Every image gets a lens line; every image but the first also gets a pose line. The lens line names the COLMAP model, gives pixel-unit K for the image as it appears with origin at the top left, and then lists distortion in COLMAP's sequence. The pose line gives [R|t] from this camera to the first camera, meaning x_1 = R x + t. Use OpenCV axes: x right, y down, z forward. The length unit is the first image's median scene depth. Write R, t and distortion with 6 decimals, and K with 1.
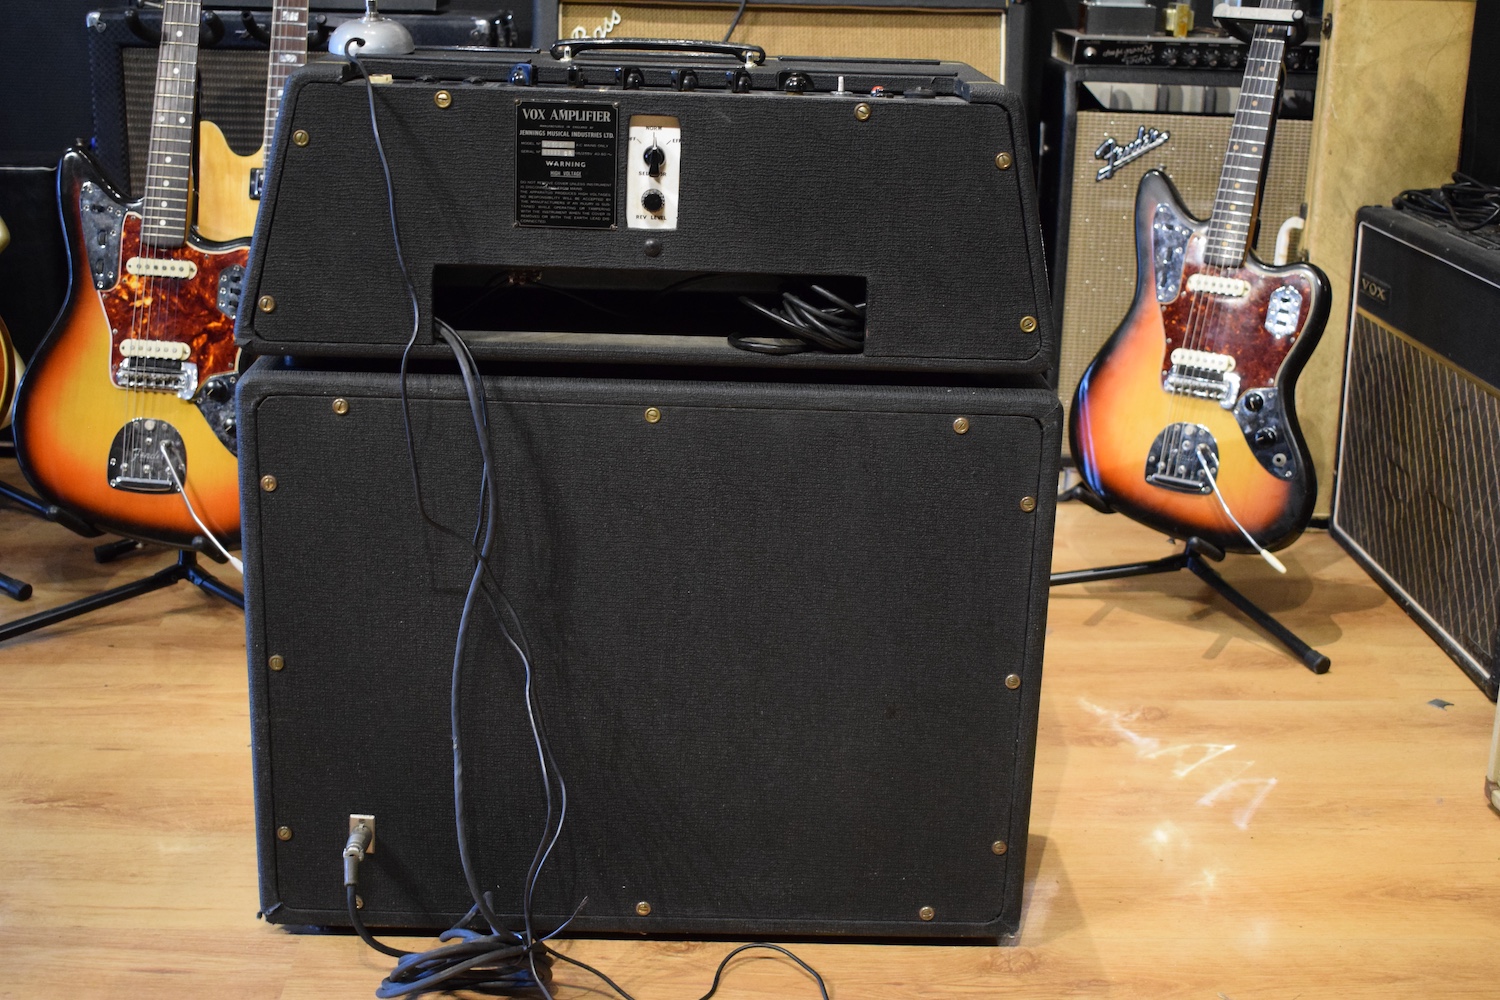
lens RADIAL K [[1990.6, 0, 753.6], [0, 1990.6, 503.2], [0, 0, 1]] dist [-0.002229, 0.000000]
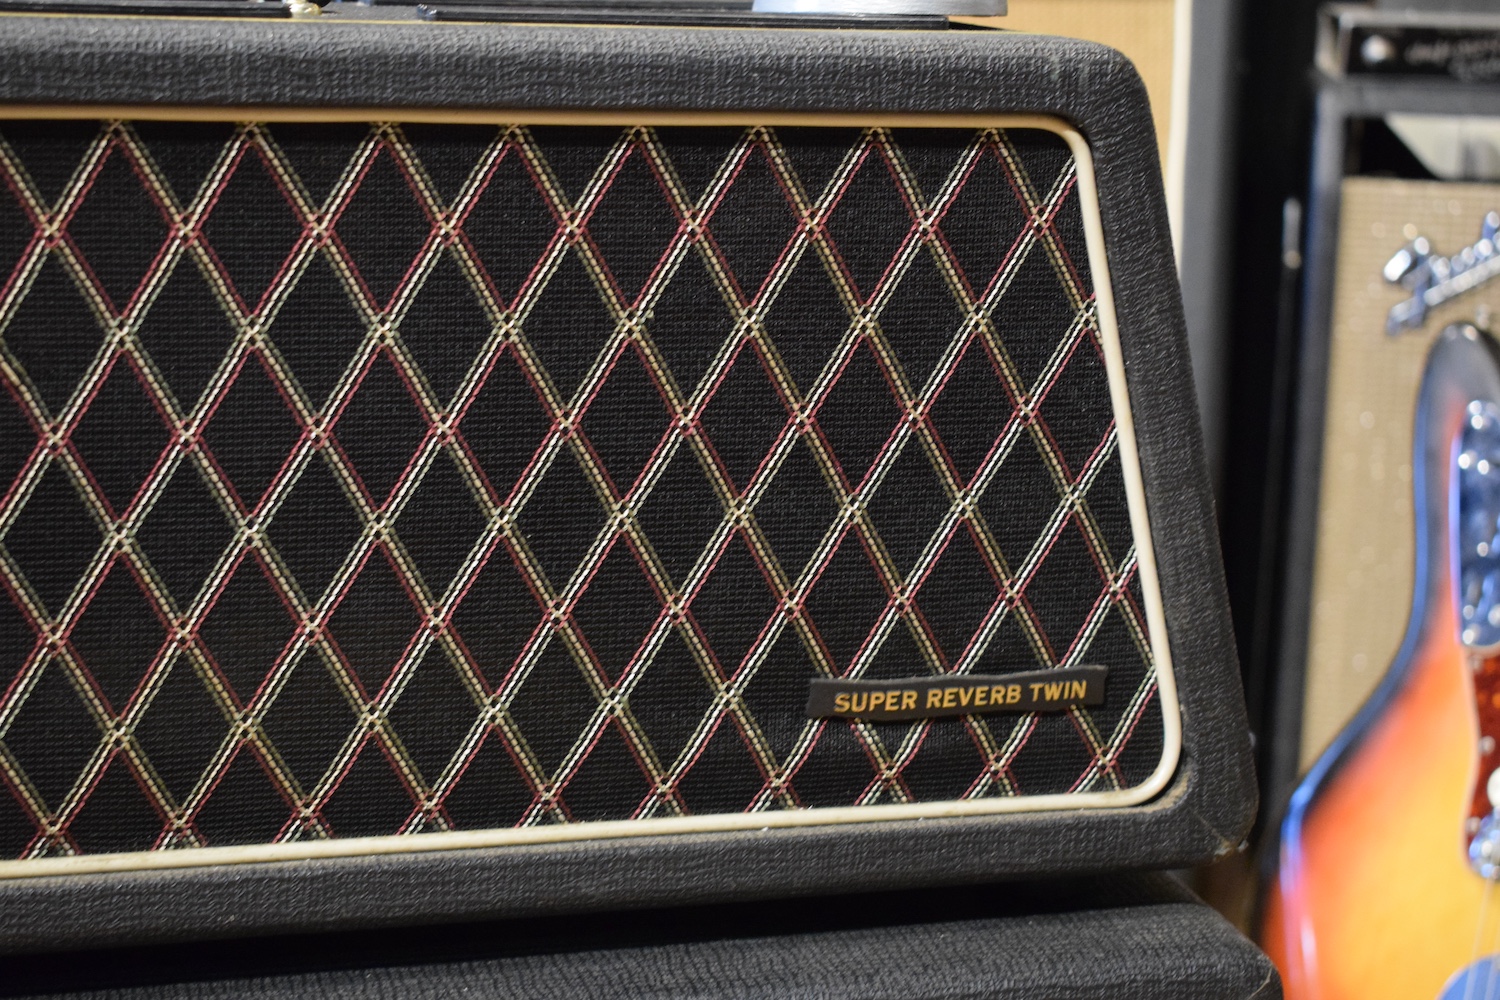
lens RADIAL K [[2722.2, 0, 750.1], [0, 2722.2, 501.3], [0, 0, 1]] dist [-0.004512, 0.000000]
pose [[0.987417, 0.027553, -0.155718, 0.139641], [-0.039104, 0.996666, -0.071611, -0.081816], [0.153226, 0.076799, 0.985202, 0.412343]]
